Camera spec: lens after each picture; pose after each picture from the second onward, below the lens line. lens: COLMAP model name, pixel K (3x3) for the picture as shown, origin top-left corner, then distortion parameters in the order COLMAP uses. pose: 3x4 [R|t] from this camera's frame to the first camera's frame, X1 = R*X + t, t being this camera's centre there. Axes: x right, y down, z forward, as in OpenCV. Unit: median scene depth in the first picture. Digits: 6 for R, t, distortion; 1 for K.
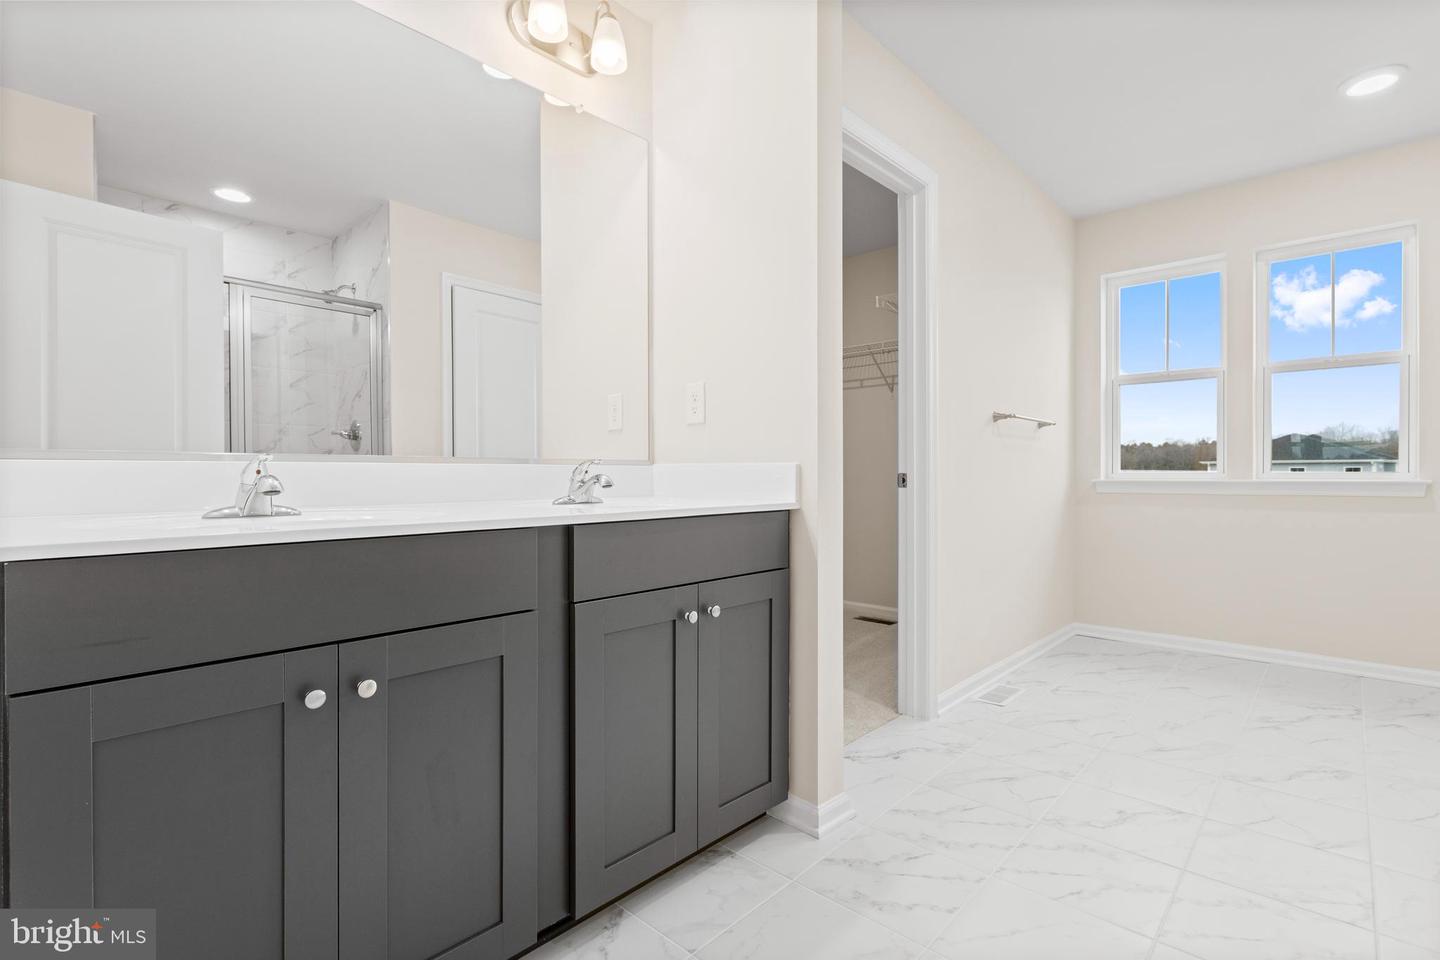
lens RADIAL K [[685.4, 0, 720.0], [0, 685.4, 480.0], [0, 0, 1]] dist [0.000174, -0.000012]
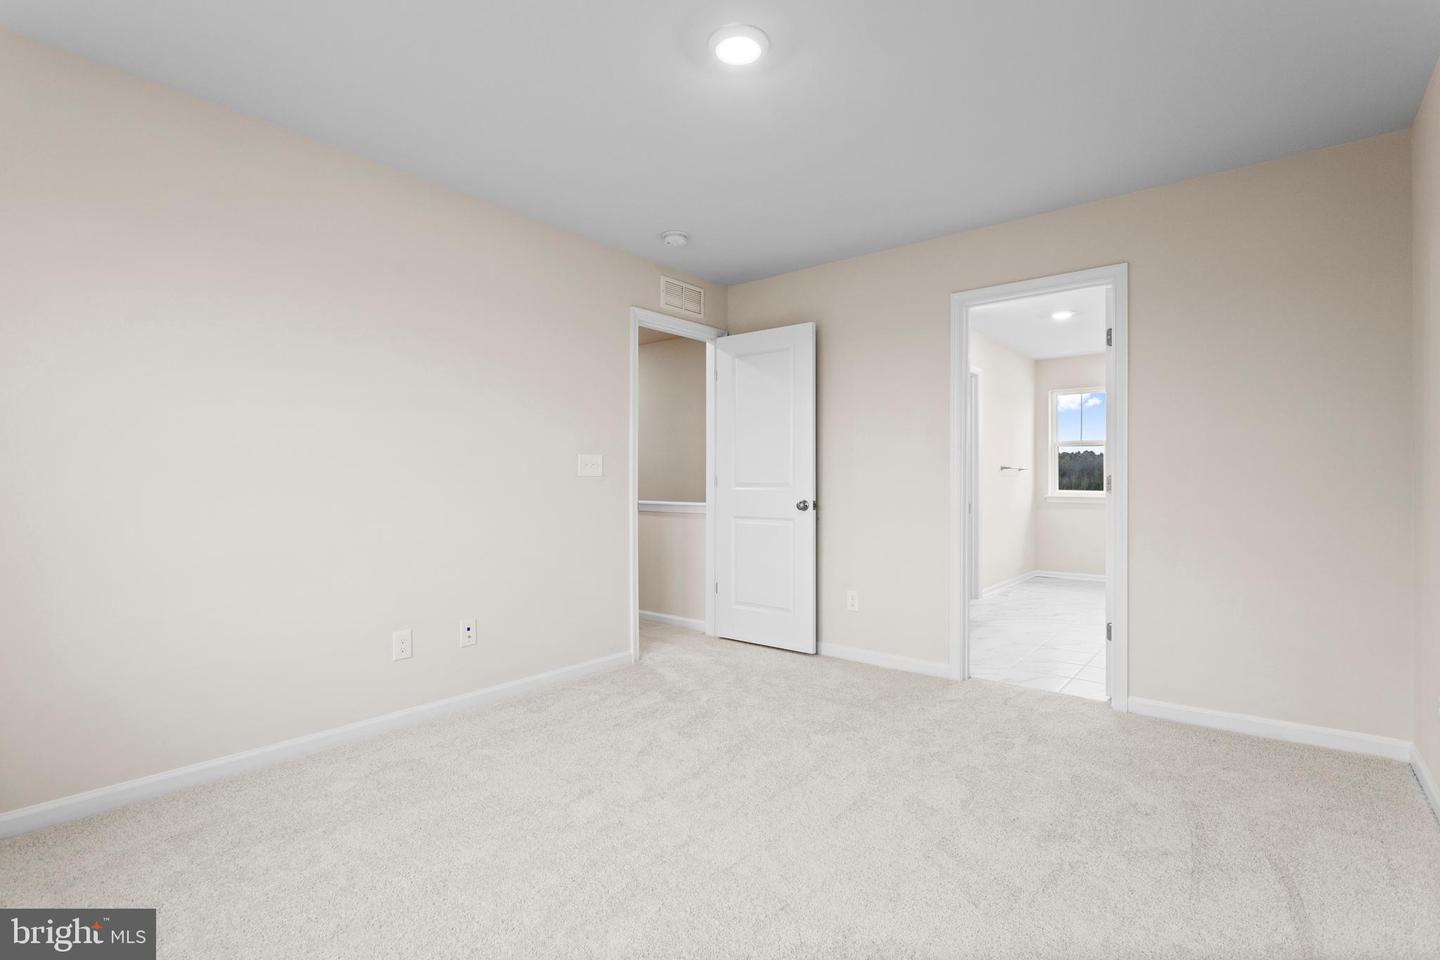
lens RADIAL K [[685.4, 0, 720.0], [0, 685.4, 480.0], [0, 0, 1]] dist [0.000174, -0.000012]
pose [[0.997976, 0.007191, 0.063180, -0.518002], [-0.006768, 0.999953, -0.006901, -0.028047], [-0.063226, 0.006460, 0.997978, -0.915655]]
